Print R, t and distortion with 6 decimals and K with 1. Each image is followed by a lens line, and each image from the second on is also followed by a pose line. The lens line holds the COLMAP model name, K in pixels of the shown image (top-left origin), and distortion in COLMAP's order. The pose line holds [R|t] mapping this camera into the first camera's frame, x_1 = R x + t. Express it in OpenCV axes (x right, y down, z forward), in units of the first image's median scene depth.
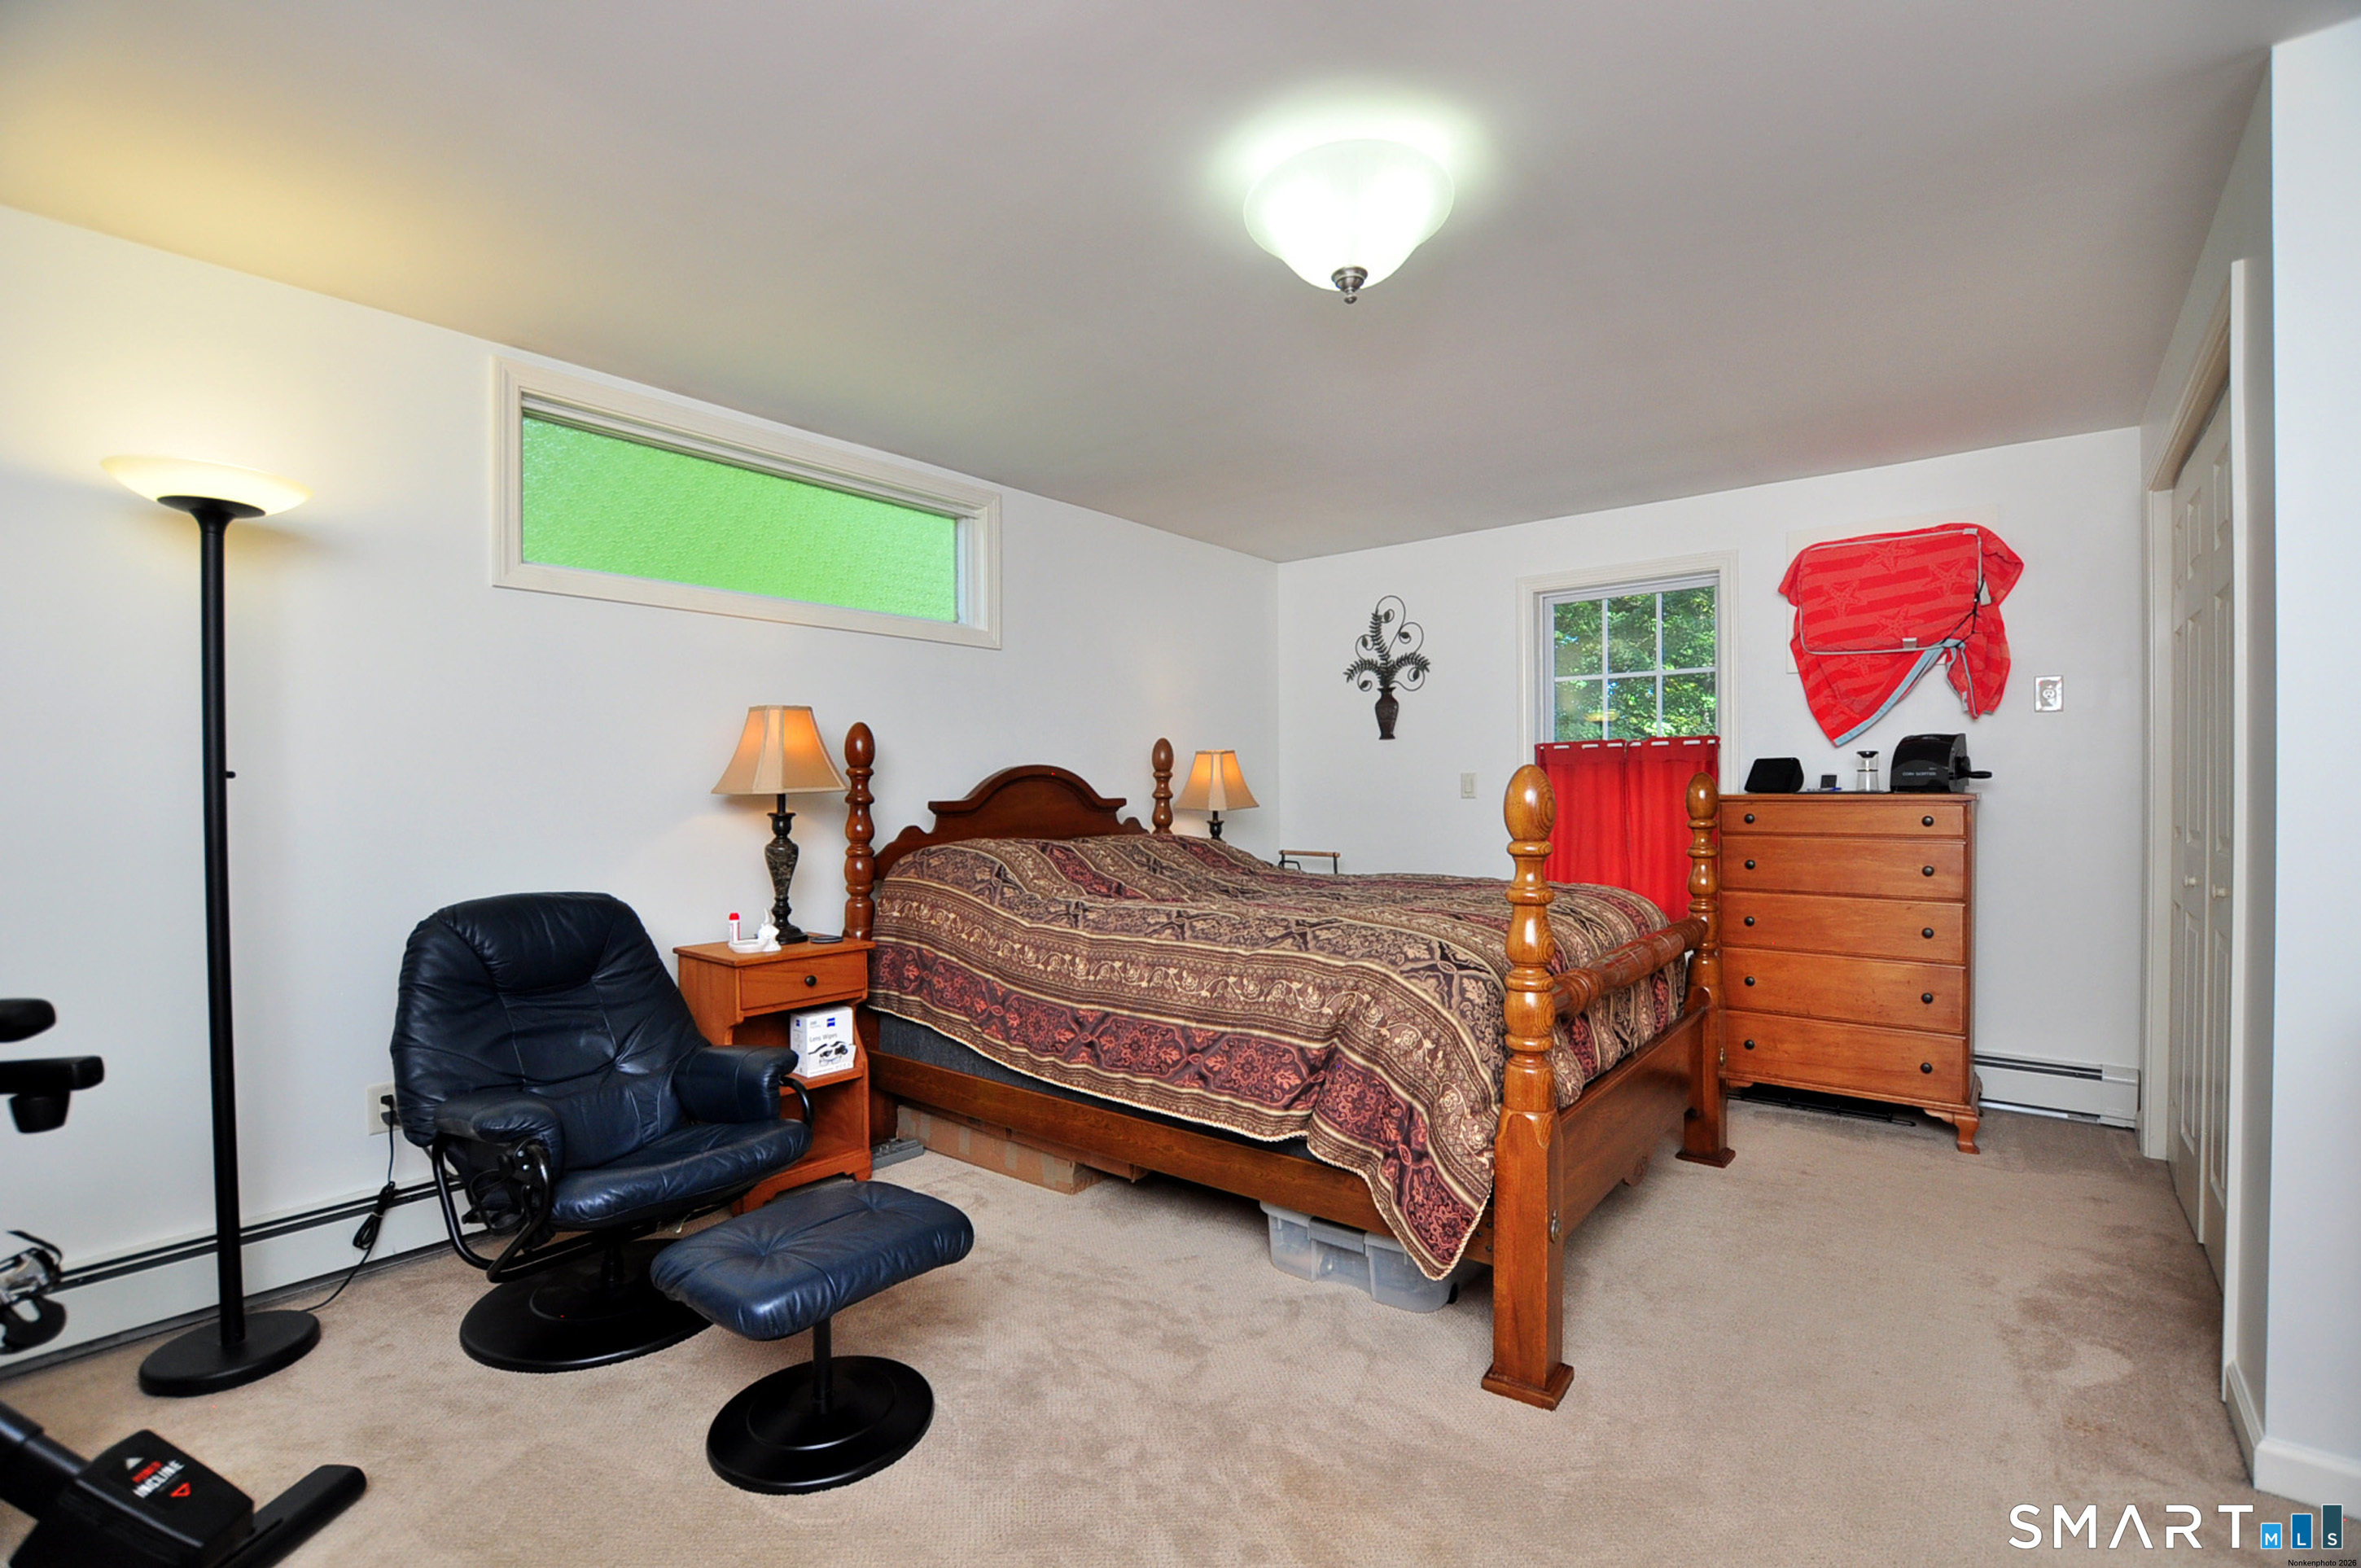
lens RADIAL K [[1036.7, 0, 1153.9], [0, 1036.7, 791.4], [0, 0, 1]] dist [-0.014047, -0.000097]
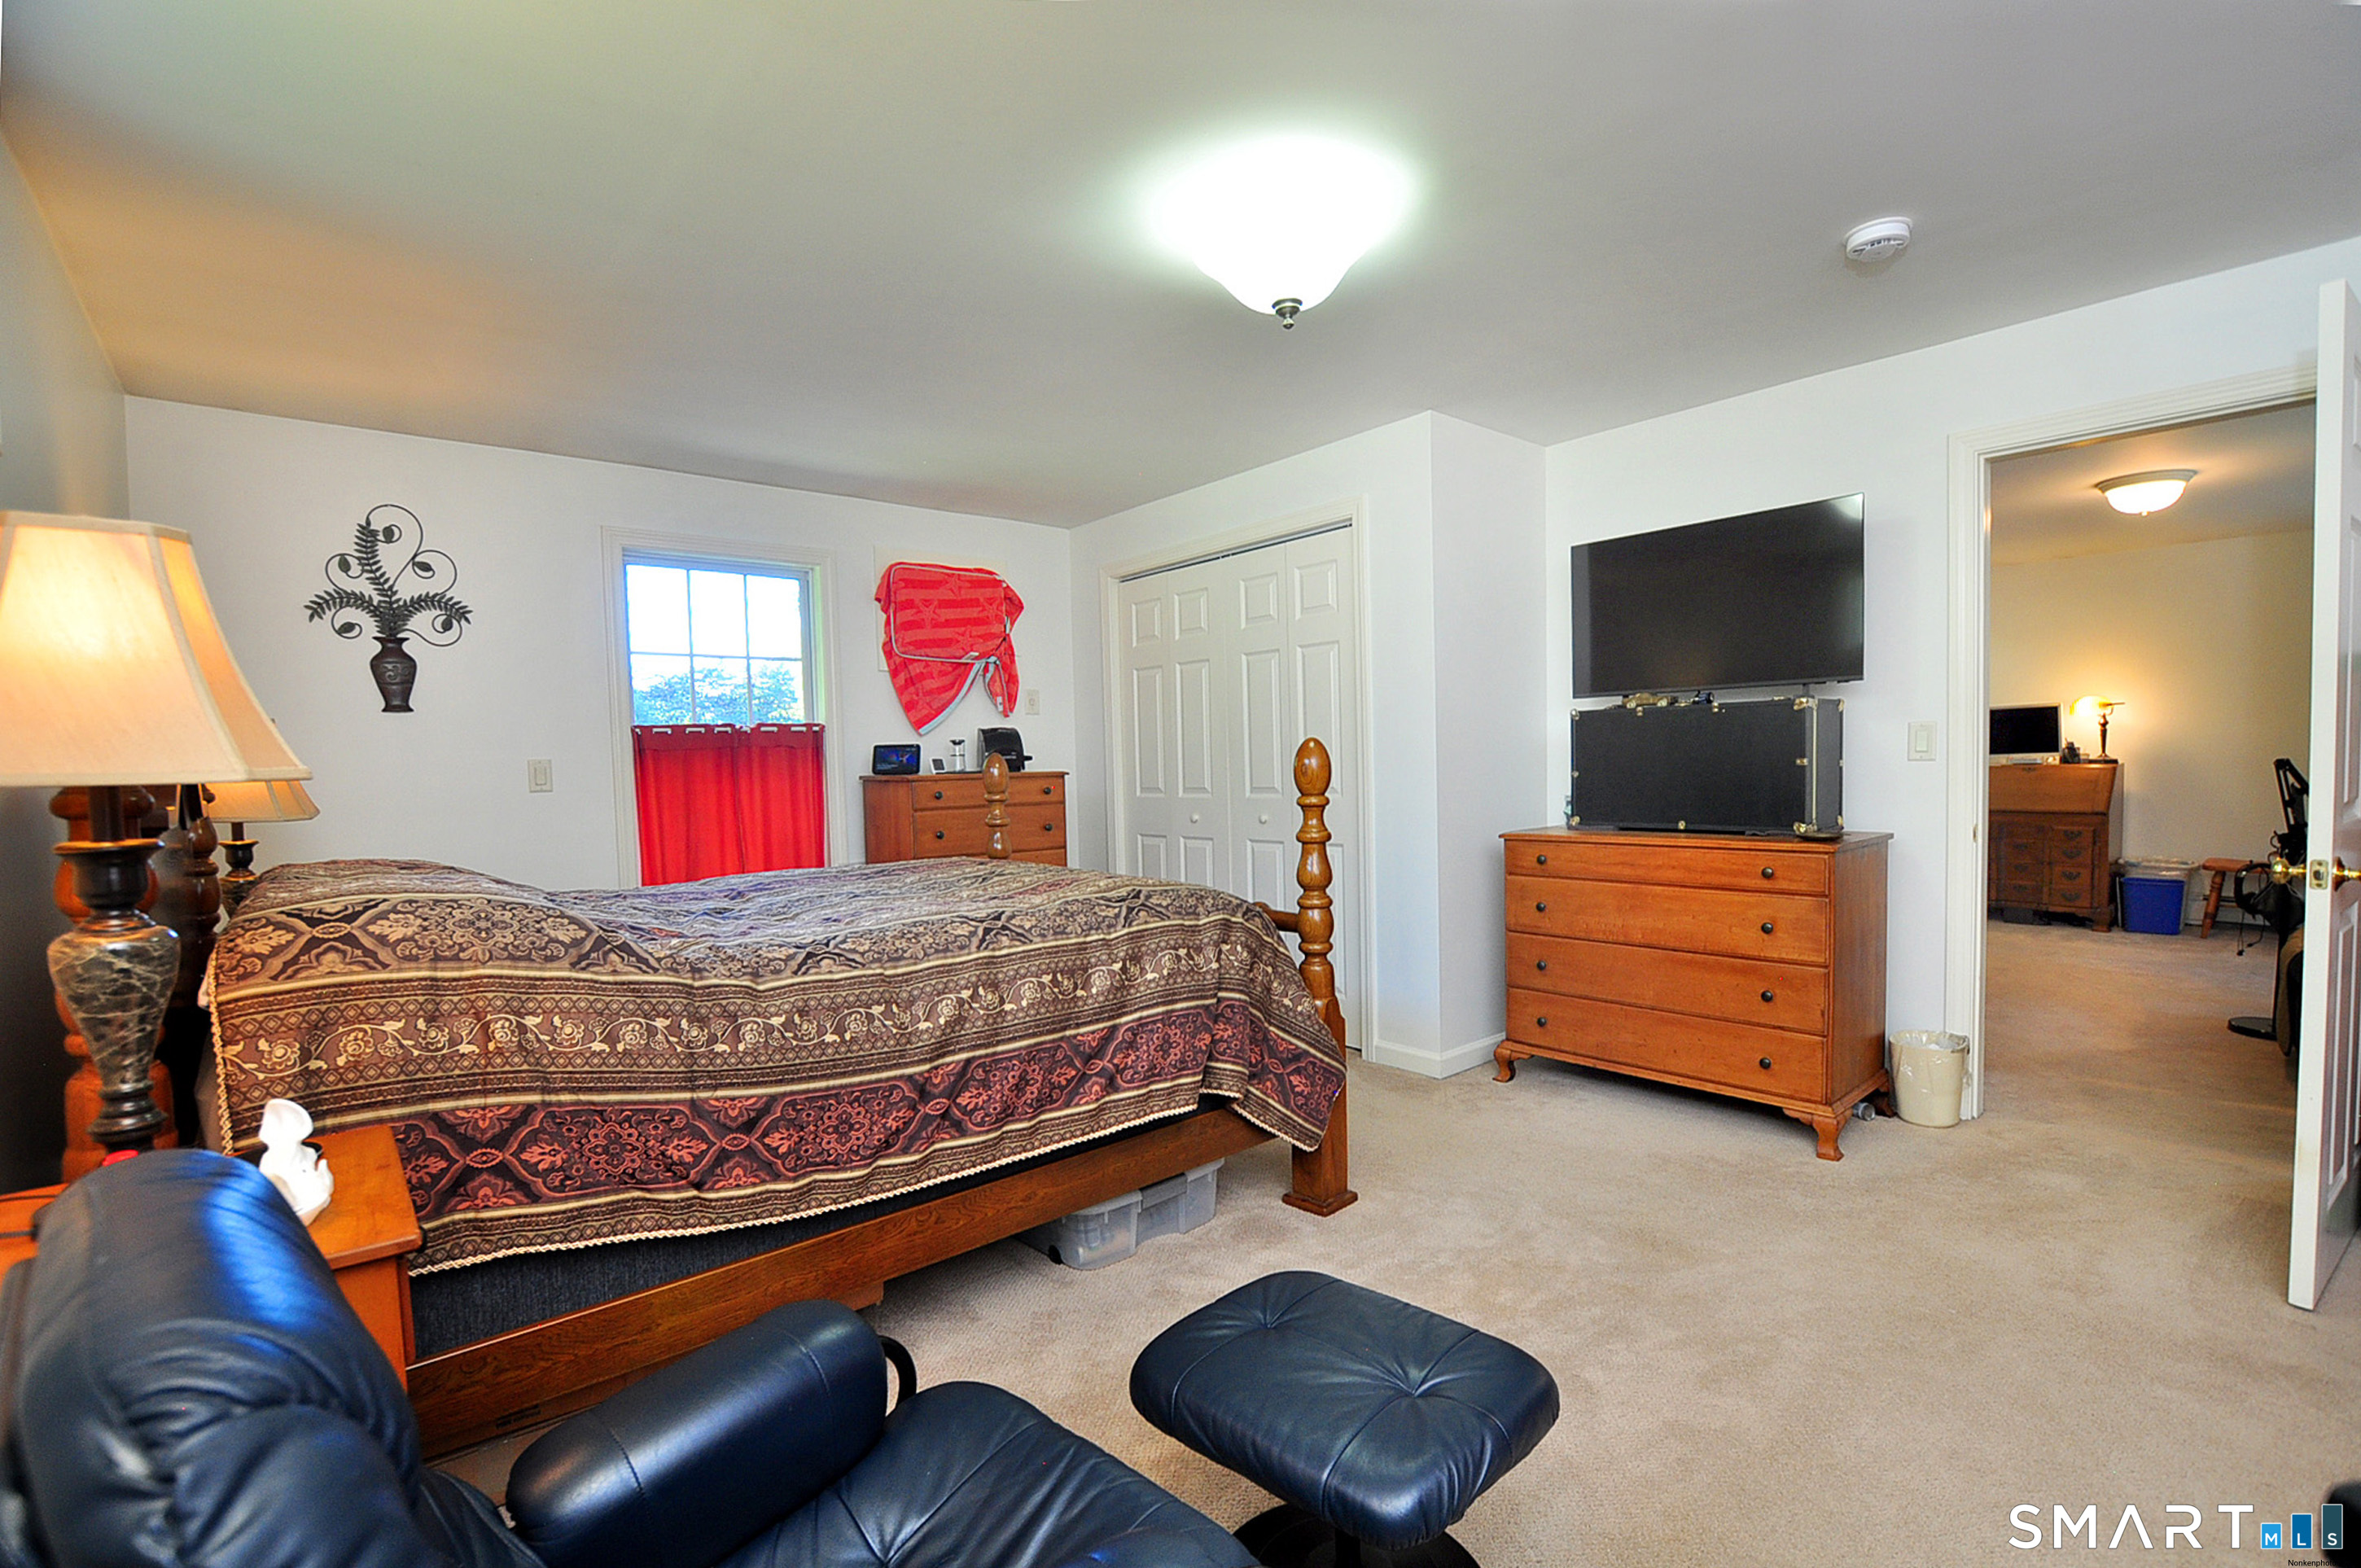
lens RADIAL K [[1075.4, 0, 1177.5], [0, 1075.4, 828.0], [0, 0, 1]] dist [-0.013459, -0.000152]
pose [[0.179090, -0.056206, 0.982226, -0.510770], [0.030366, 0.998207, 0.051584, 0.007984], [-0.983364, 0.020588, 0.180476, 0.470942]]
